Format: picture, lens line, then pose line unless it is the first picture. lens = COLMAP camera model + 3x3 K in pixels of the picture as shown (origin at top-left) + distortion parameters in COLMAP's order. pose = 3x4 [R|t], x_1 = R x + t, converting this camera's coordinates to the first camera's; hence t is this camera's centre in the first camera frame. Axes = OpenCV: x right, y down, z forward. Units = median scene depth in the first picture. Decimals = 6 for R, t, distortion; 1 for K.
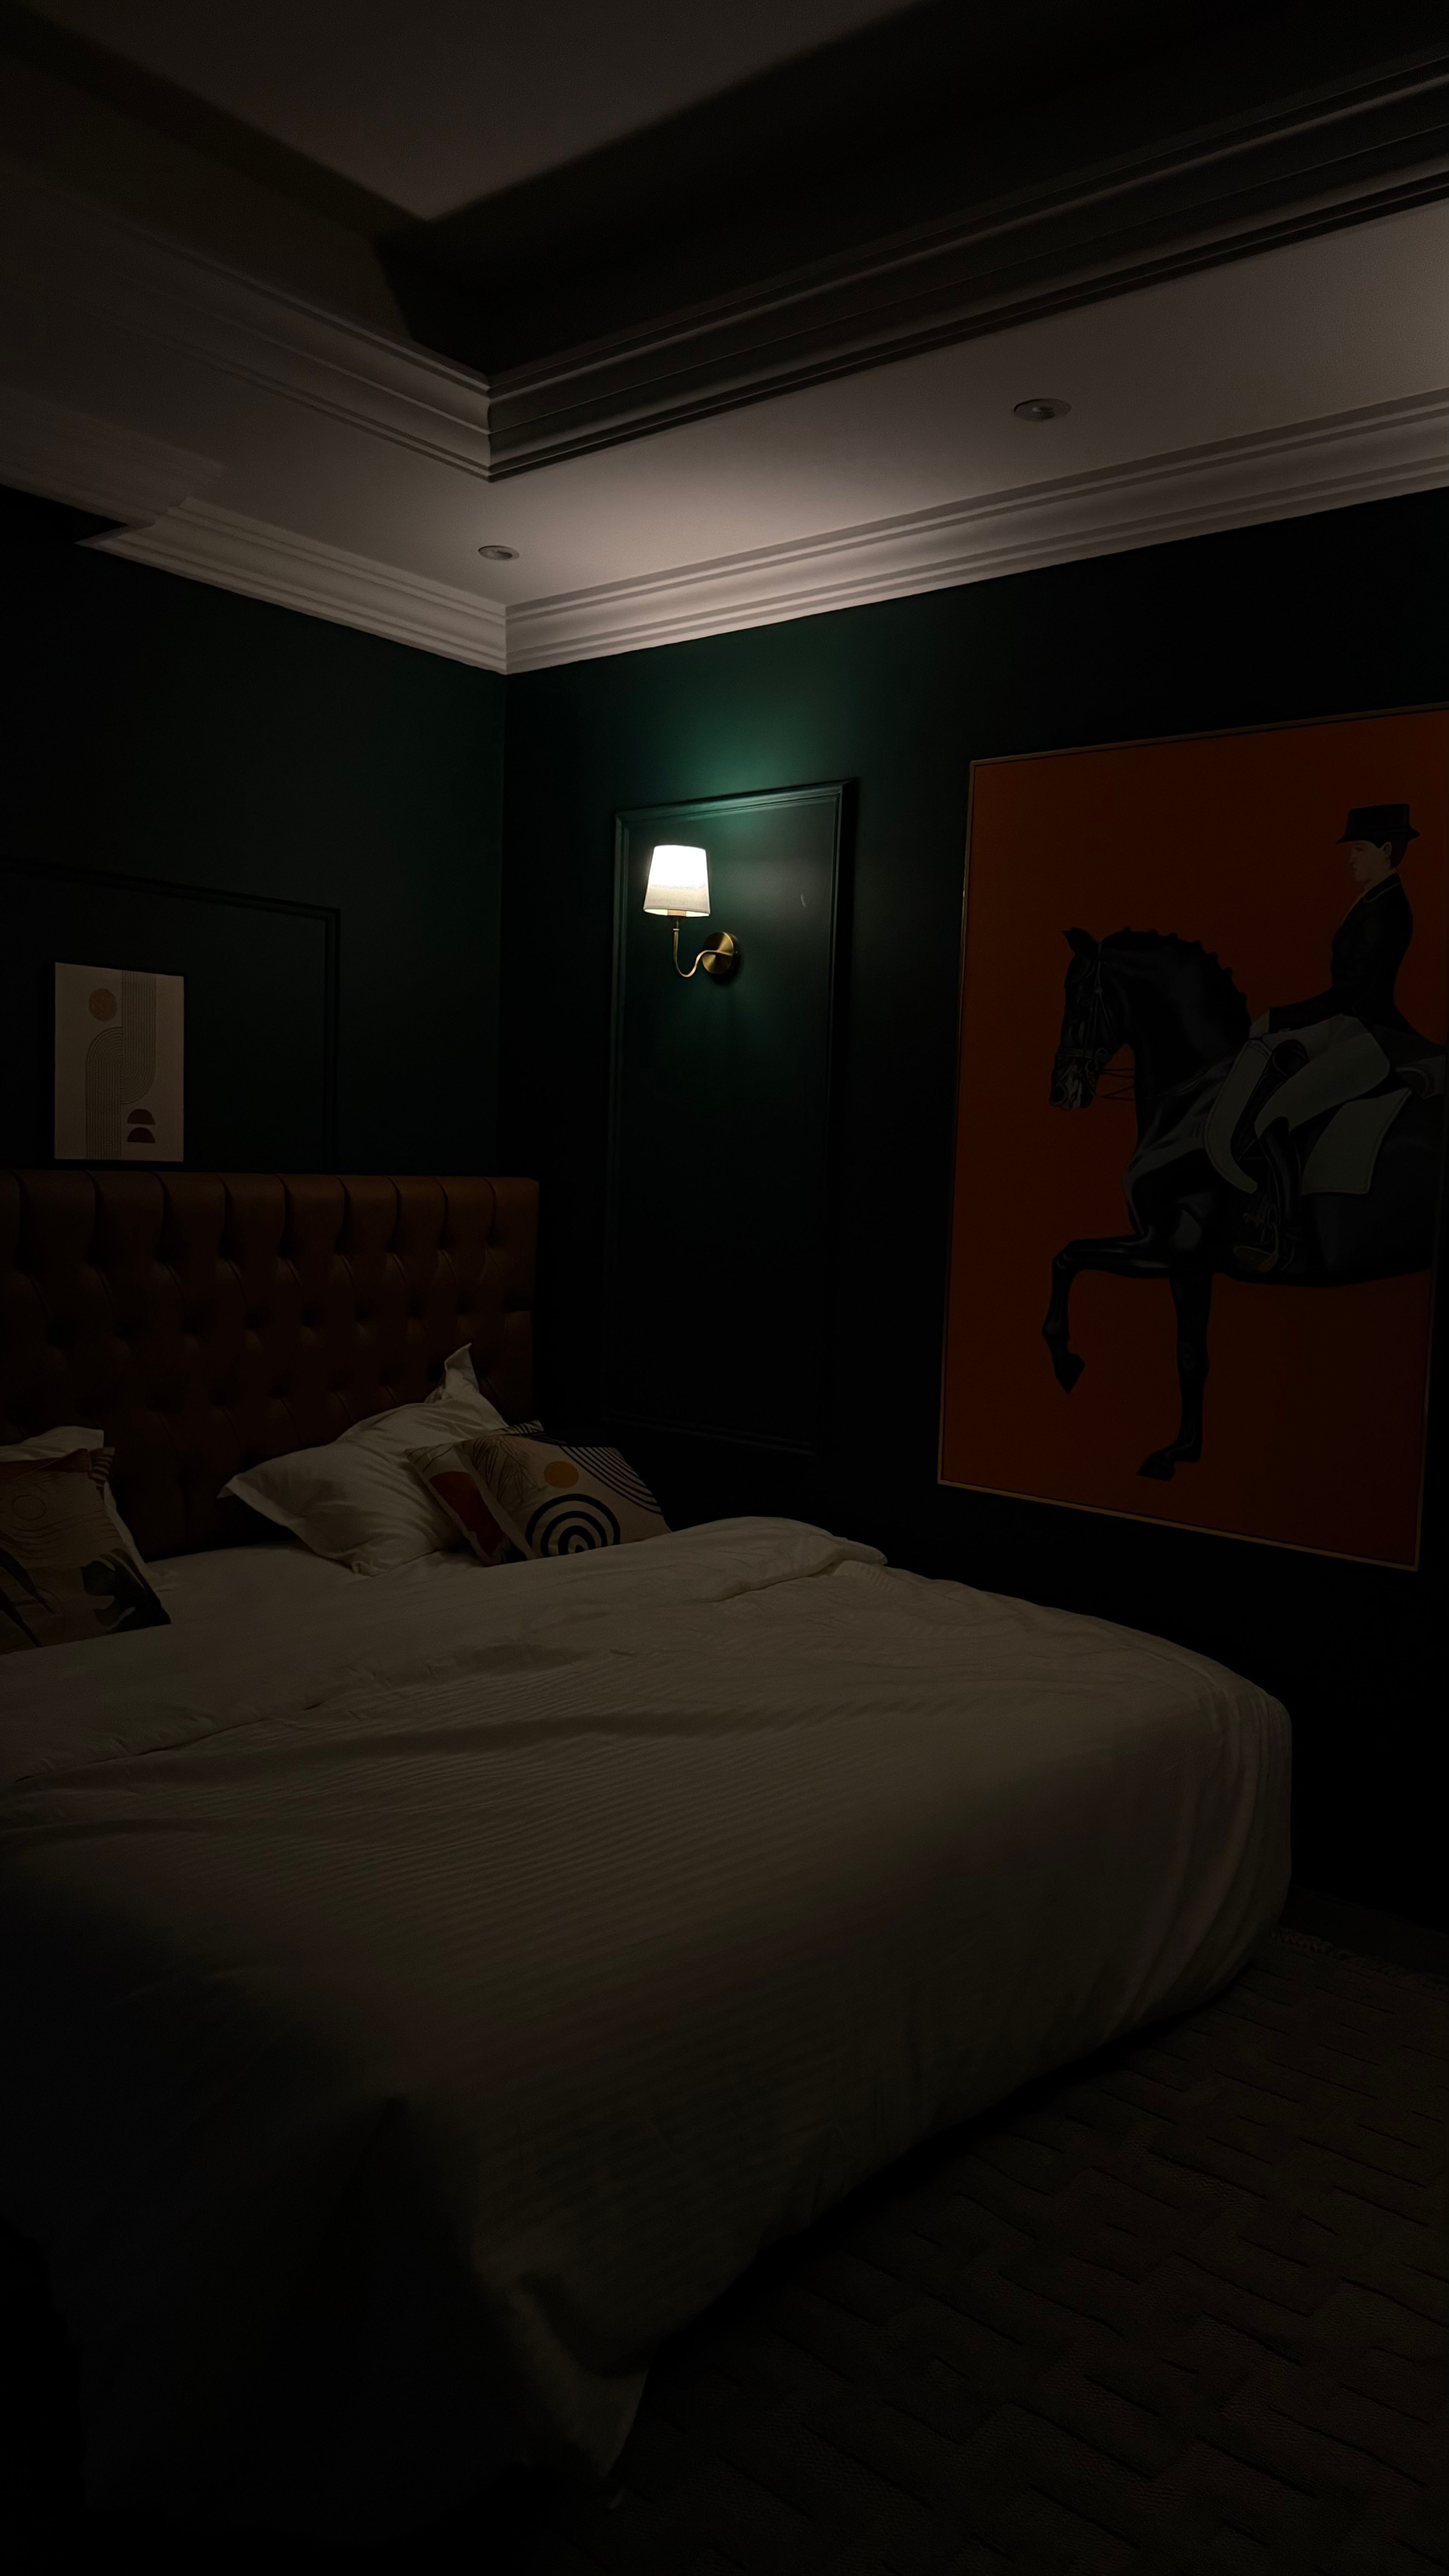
lens RADIAL K [[1740.5, 0, 705.4], [0, 1740.5, 1286.4], [0, 0, 1]] dist [0.052418, -0.057833]
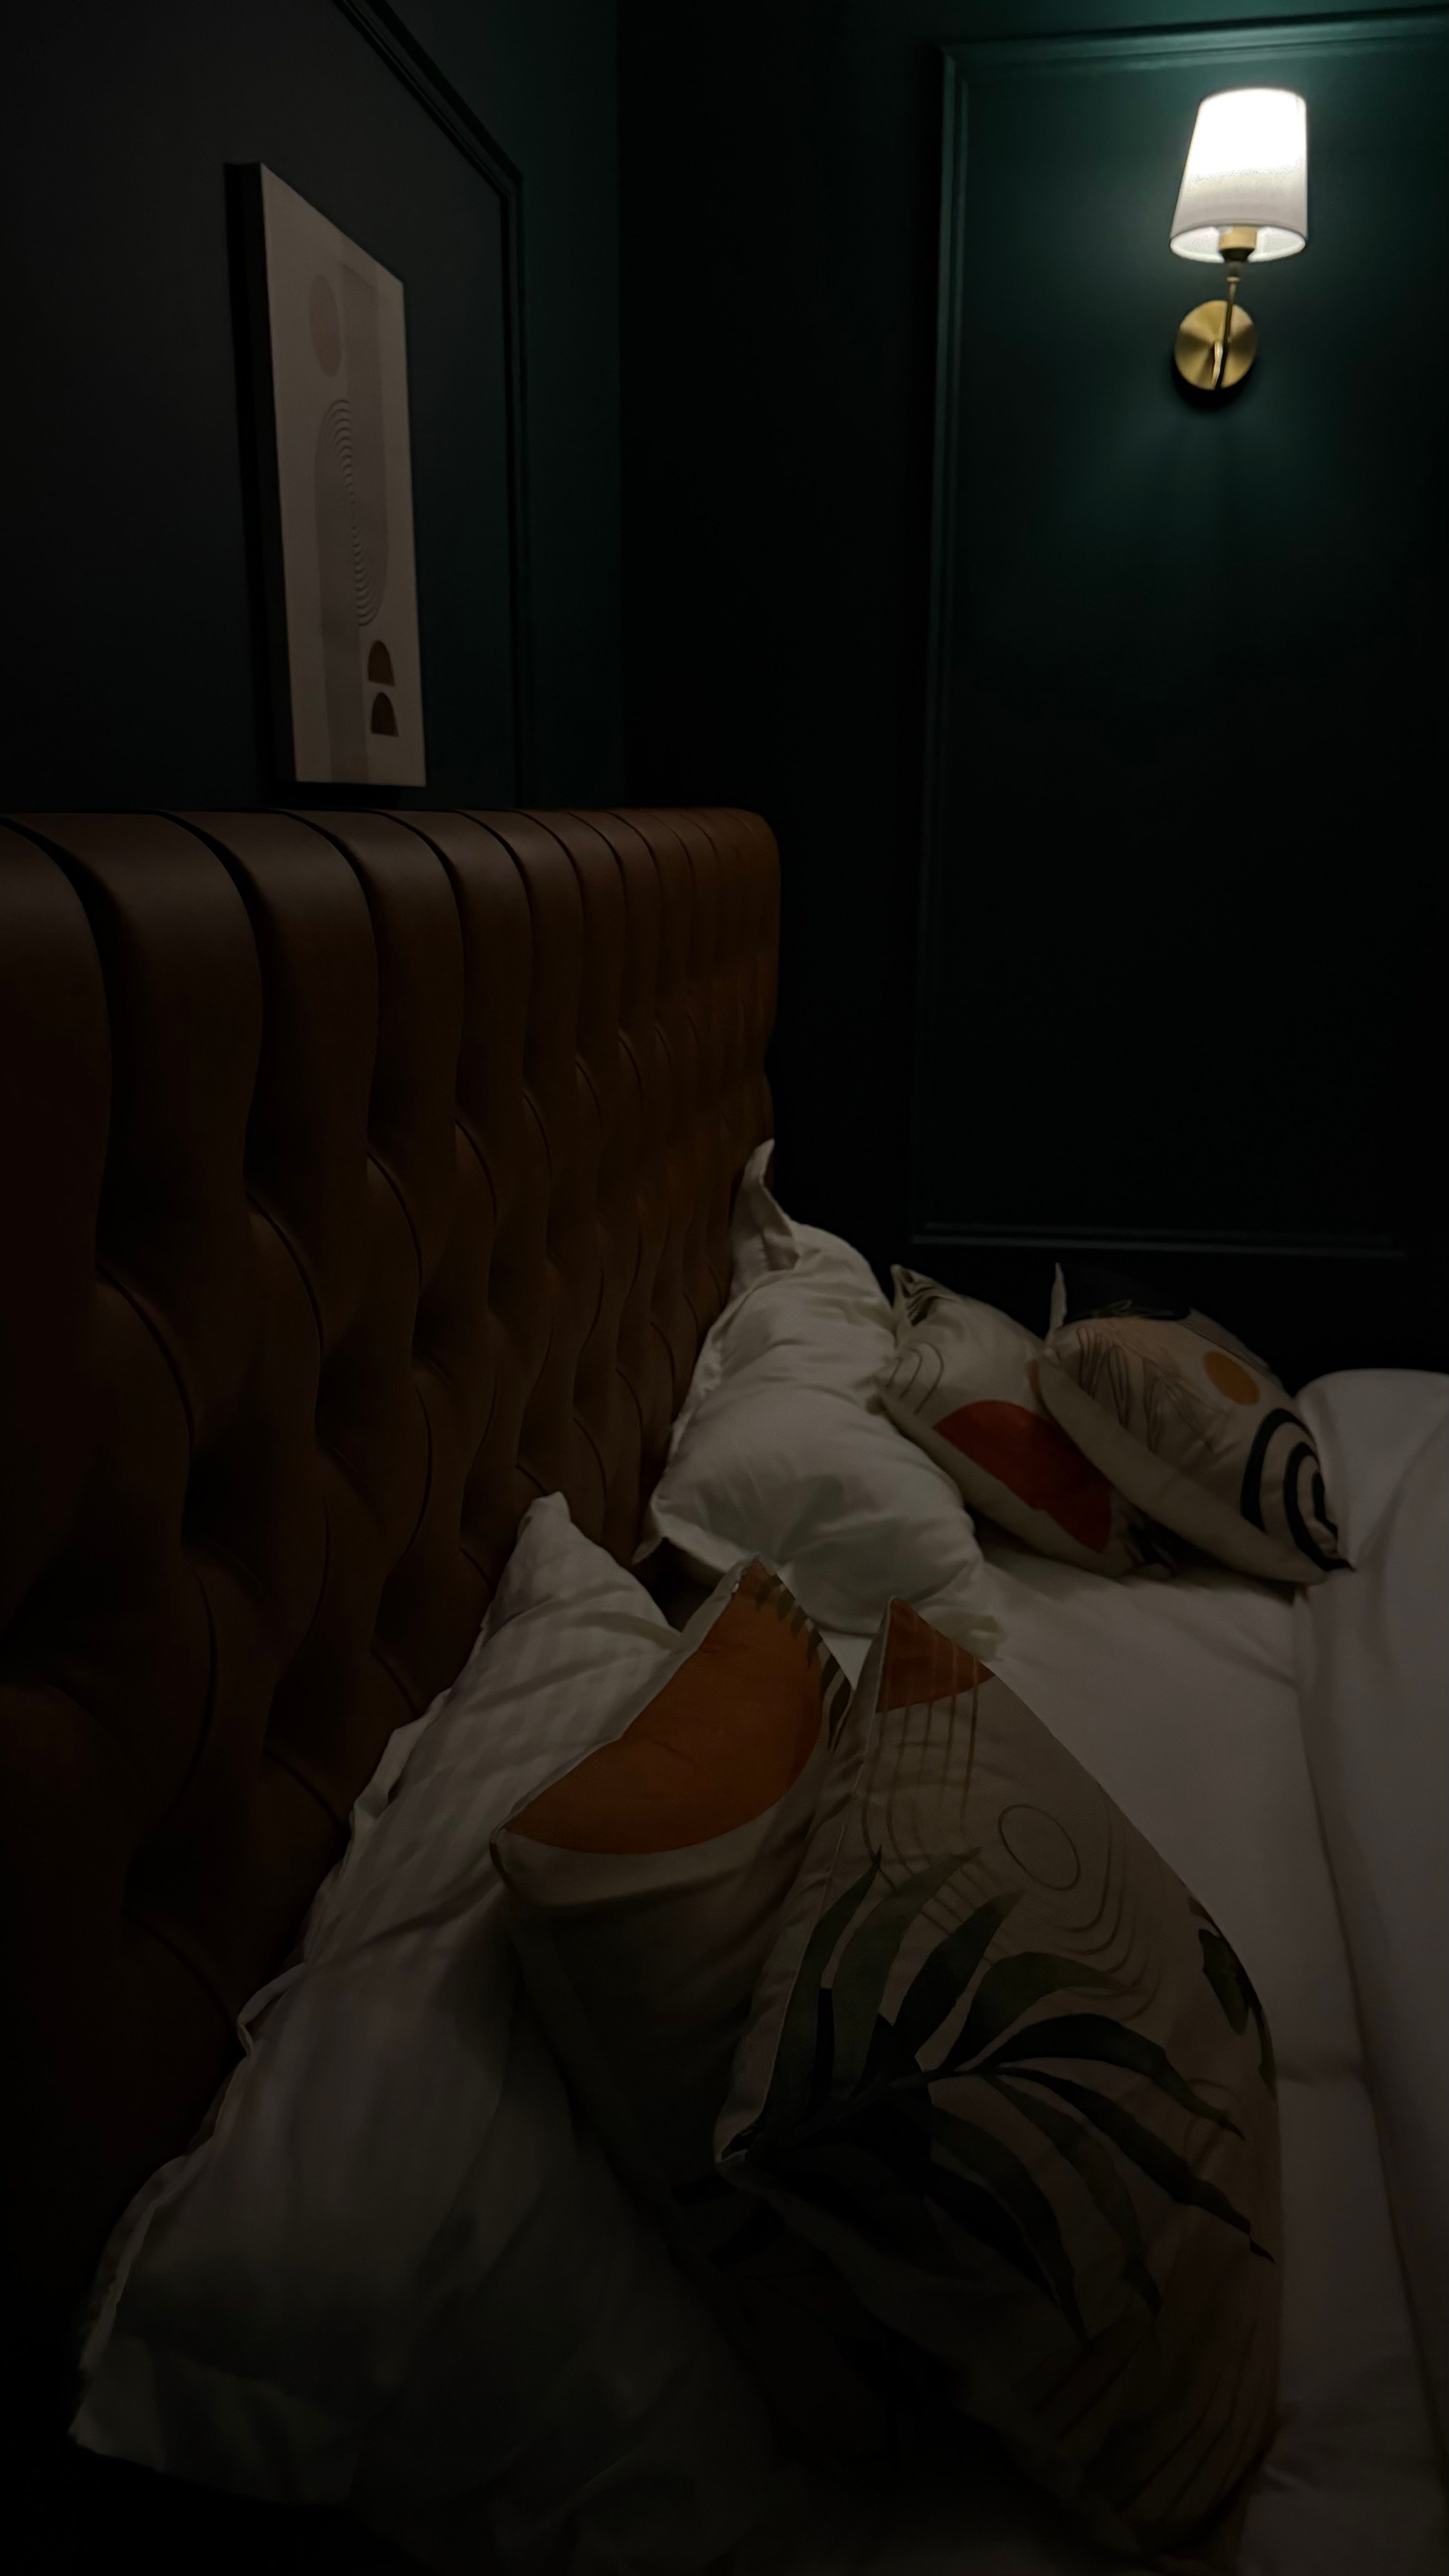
lens RADIAL K [[1865.3, 0, 728.5], [0, 1865.3, 1272.6], [0, 0, 1]] dist [0.009131, -0.000560]
pose [[0.852414, -0.154440, 0.499539, -0.530684], [0.056791, 0.977077, 0.205170, -0.051467], [-0.519774, -0.146520, 0.841645, 0.660435]]
